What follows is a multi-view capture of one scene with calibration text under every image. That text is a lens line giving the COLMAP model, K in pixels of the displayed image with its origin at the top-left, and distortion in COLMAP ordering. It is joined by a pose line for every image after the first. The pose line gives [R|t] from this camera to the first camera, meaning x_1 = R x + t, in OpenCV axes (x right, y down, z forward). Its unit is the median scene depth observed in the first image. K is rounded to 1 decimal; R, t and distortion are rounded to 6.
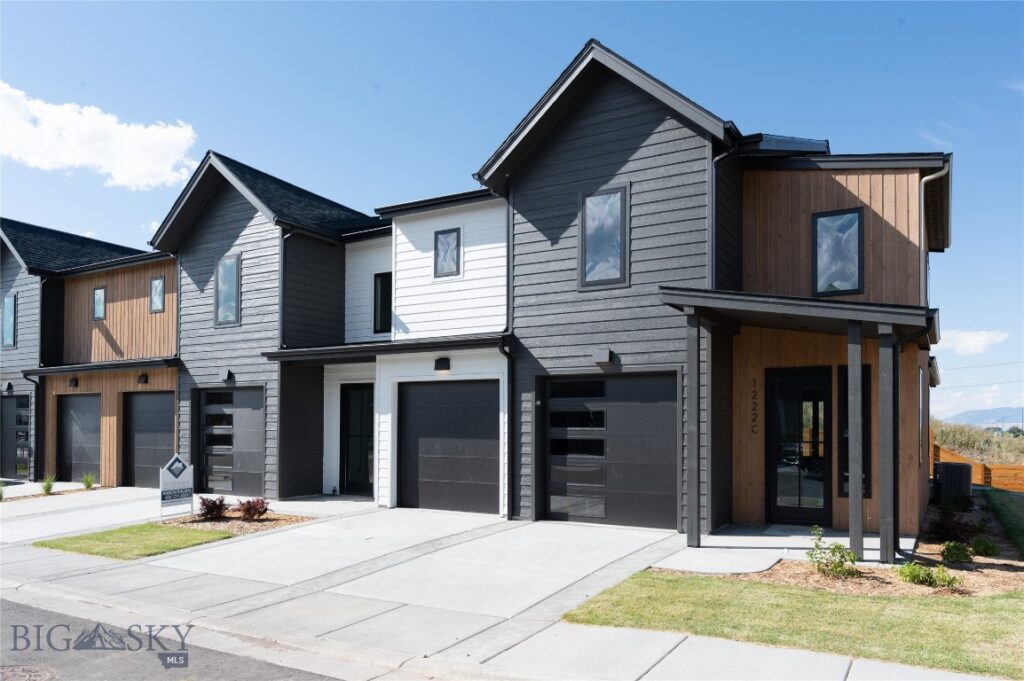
lens RADIAL K [[692.2, 0, 521.4], [0, 692.2, 404.2], [0, 0, 1]] dist [-0.003658, 0.004173]
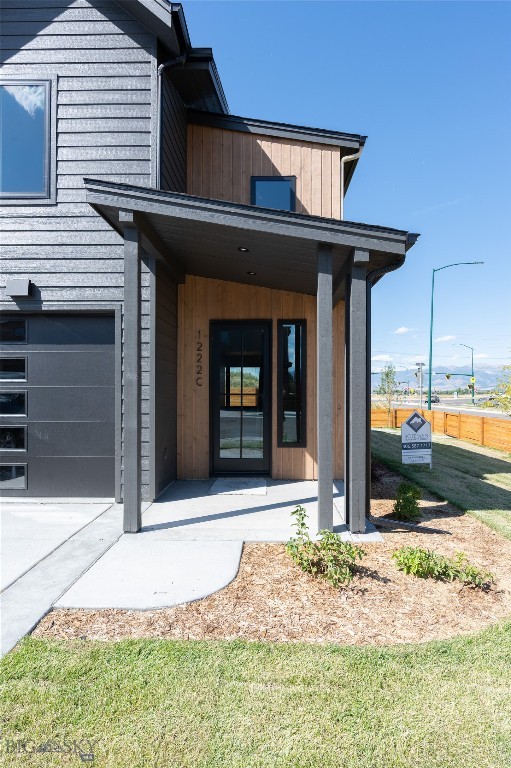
lens RADIAL K [[409.5, 0, 252.6], [0, 409.5, 389.2], [0, 0, 1]] dist [0.000966, 0.003010]
pose [[0.875152, -0.005364, 0.483818, 0.123619], [-0.011077, 0.999454, 0.031117, 0.028259], [-0.483721, -0.032592, 0.874615, 0.456456]]
